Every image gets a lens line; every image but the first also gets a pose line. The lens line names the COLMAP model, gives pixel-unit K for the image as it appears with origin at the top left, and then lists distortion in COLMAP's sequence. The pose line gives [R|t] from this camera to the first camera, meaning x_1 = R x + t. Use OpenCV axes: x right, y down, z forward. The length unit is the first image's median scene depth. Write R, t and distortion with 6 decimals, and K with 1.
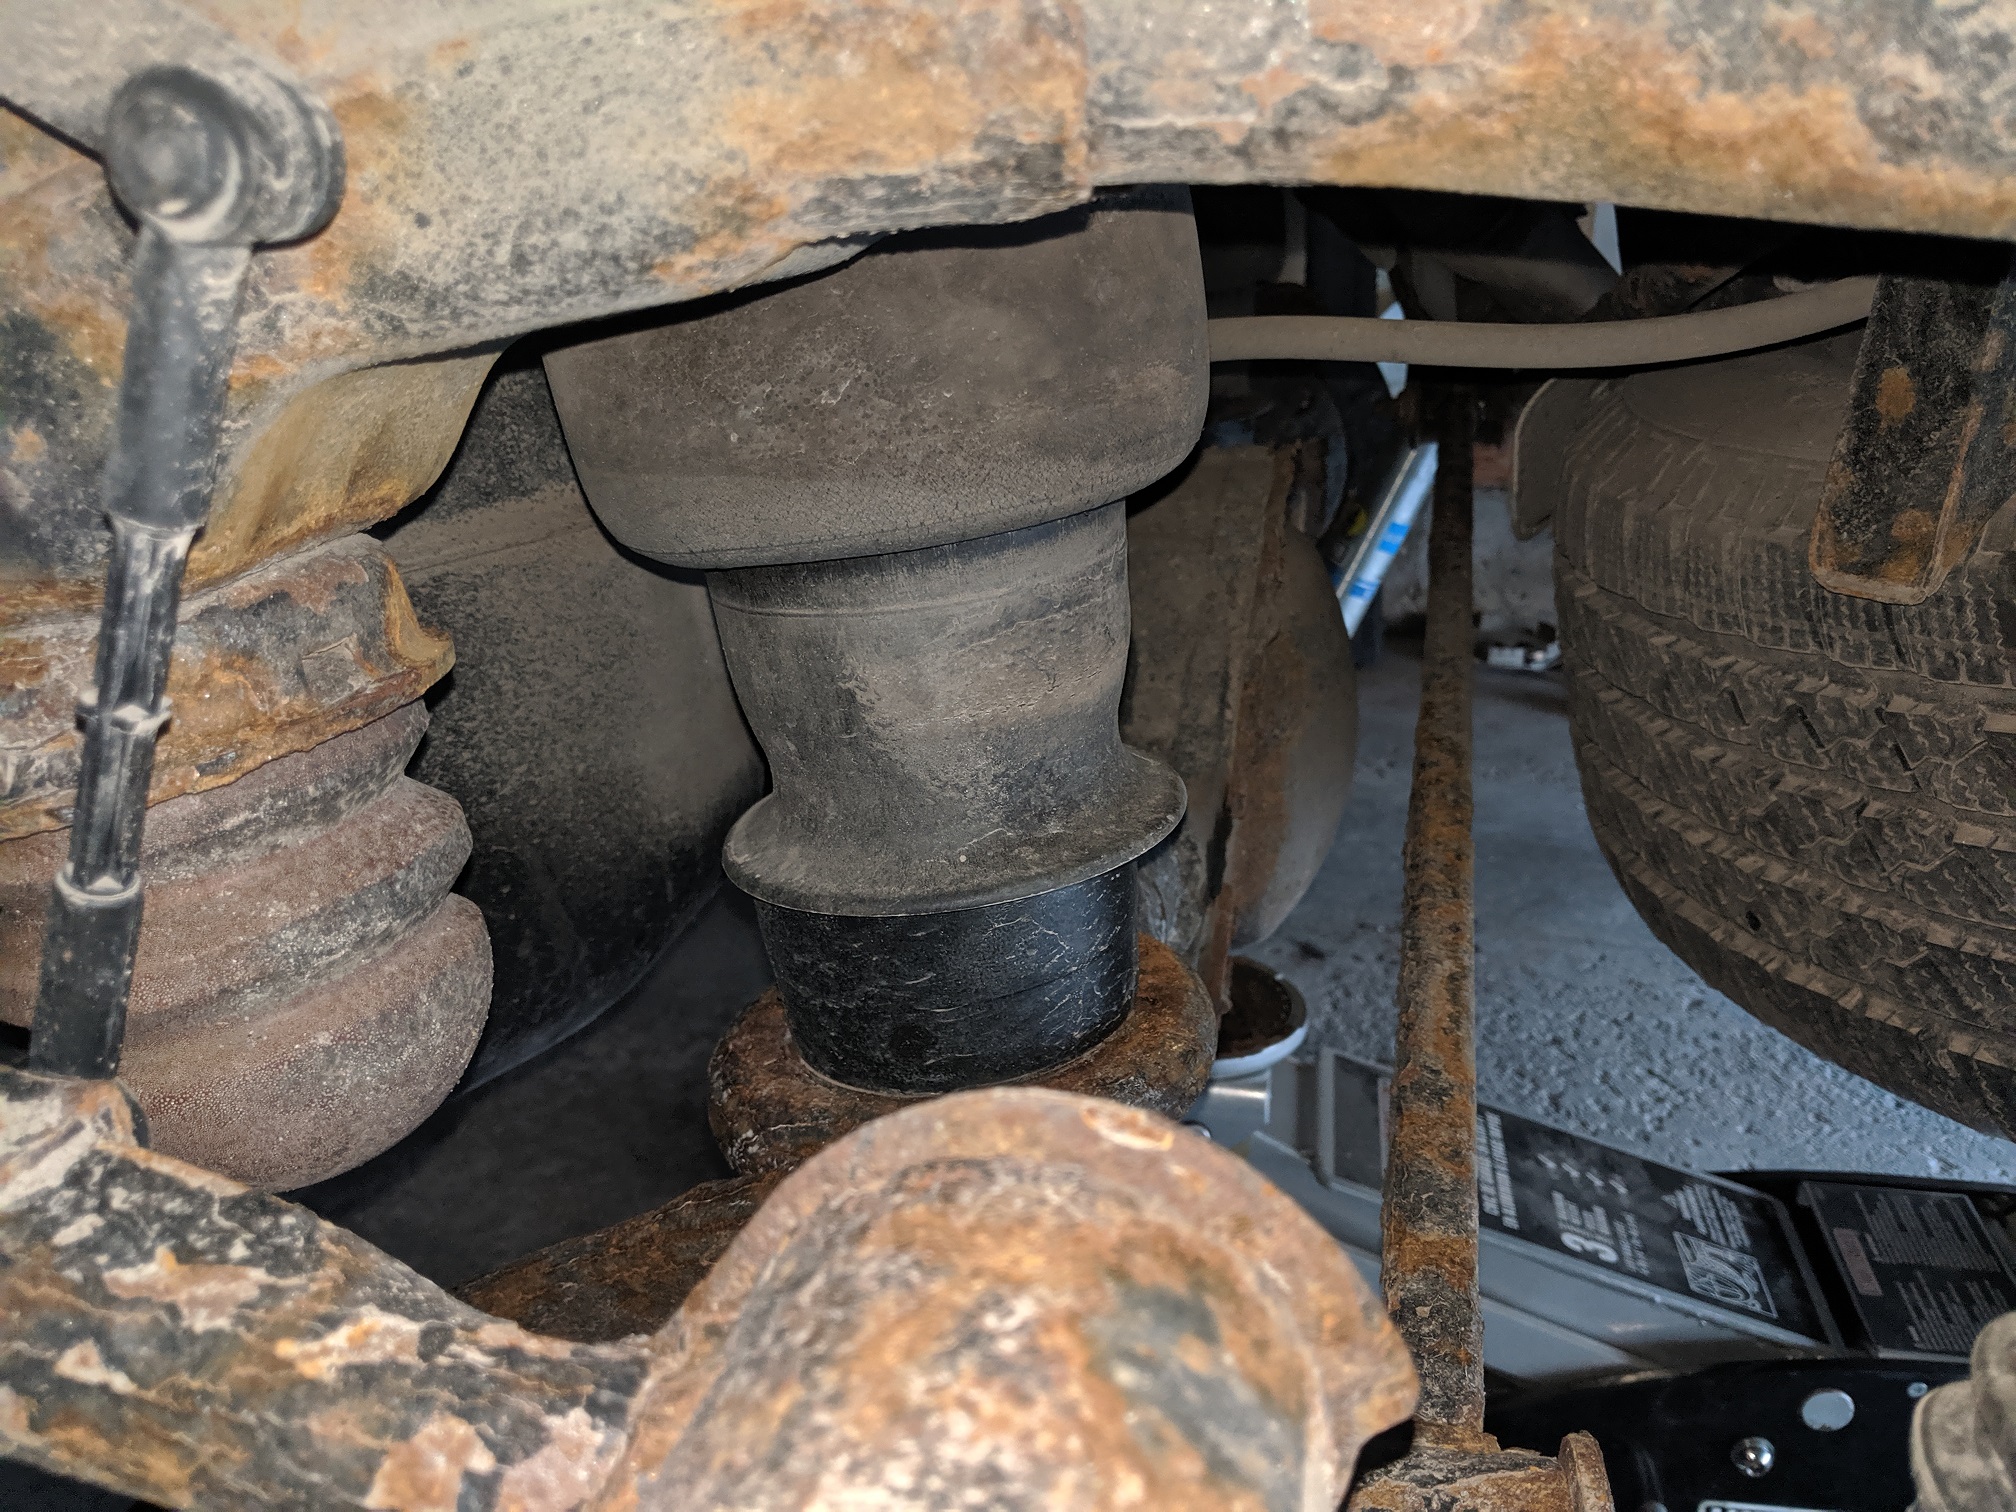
lens RADIAL K [[1583.3, 0, 1014.1], [0, 1583.3, 658.8], [0, 0, 1]] dist [0.052827, -0.096739]
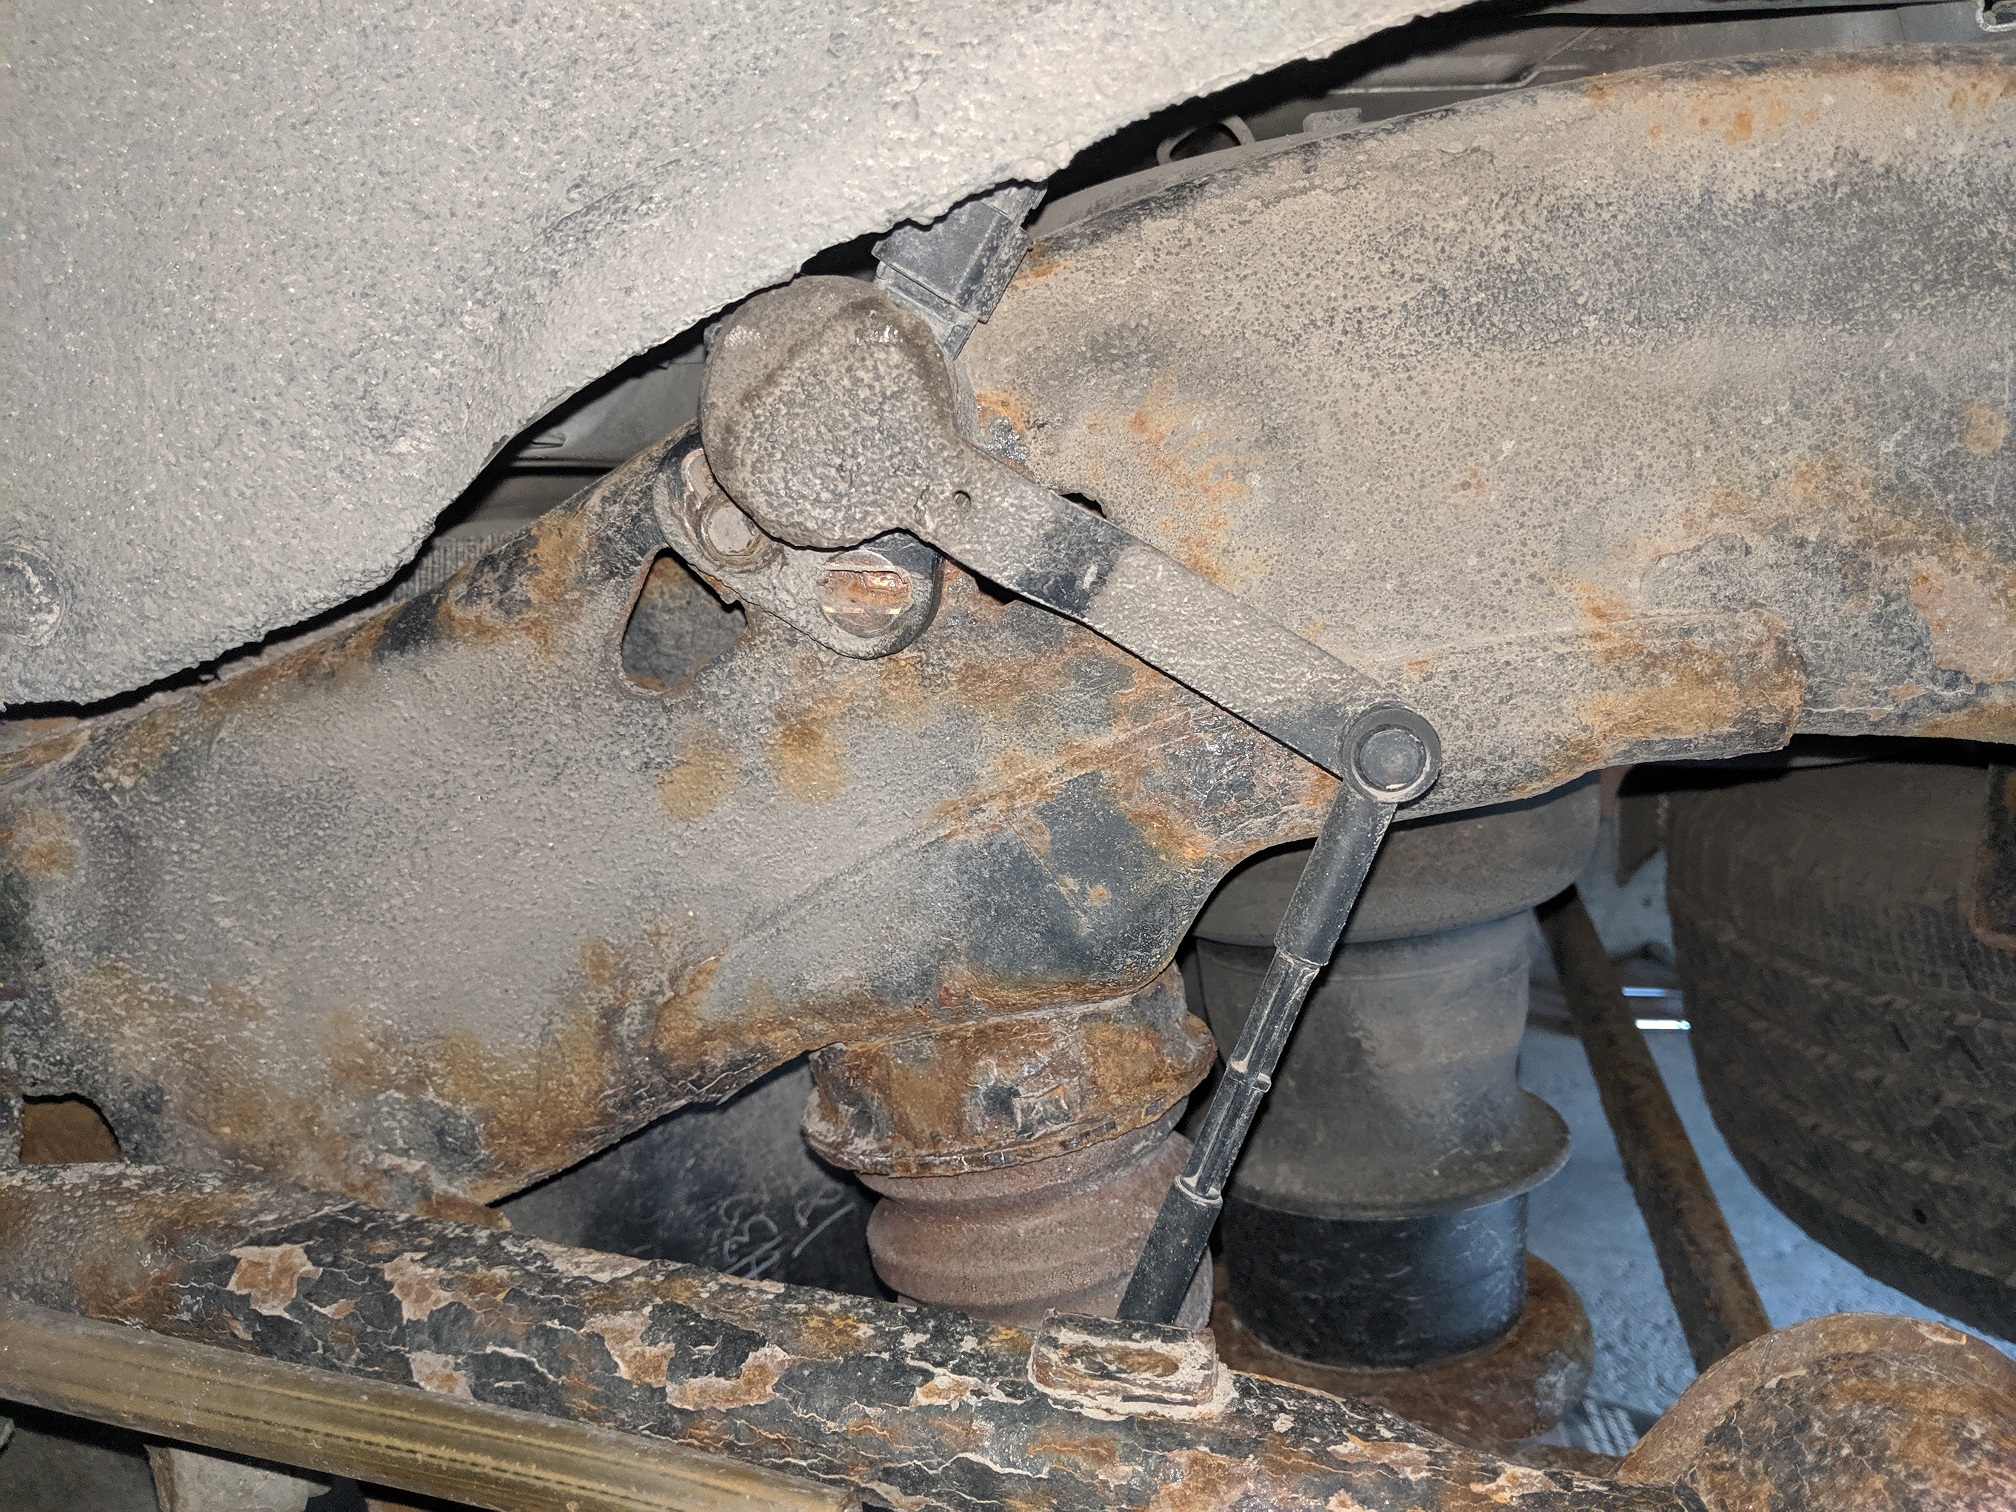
lens RADIAL K [[1583.3, 0, 987.9], [0, 1583.3, 682.6], [0, 0, 1]] dist [0.052827, -0.096739]
pose [[0.997939, 0.005367, 0.063944, -0.511321], [0.005923, 0.984539, -0.175067, -0.043360], [-0.063895, 0.175085, 0.982478, -0.336387]]
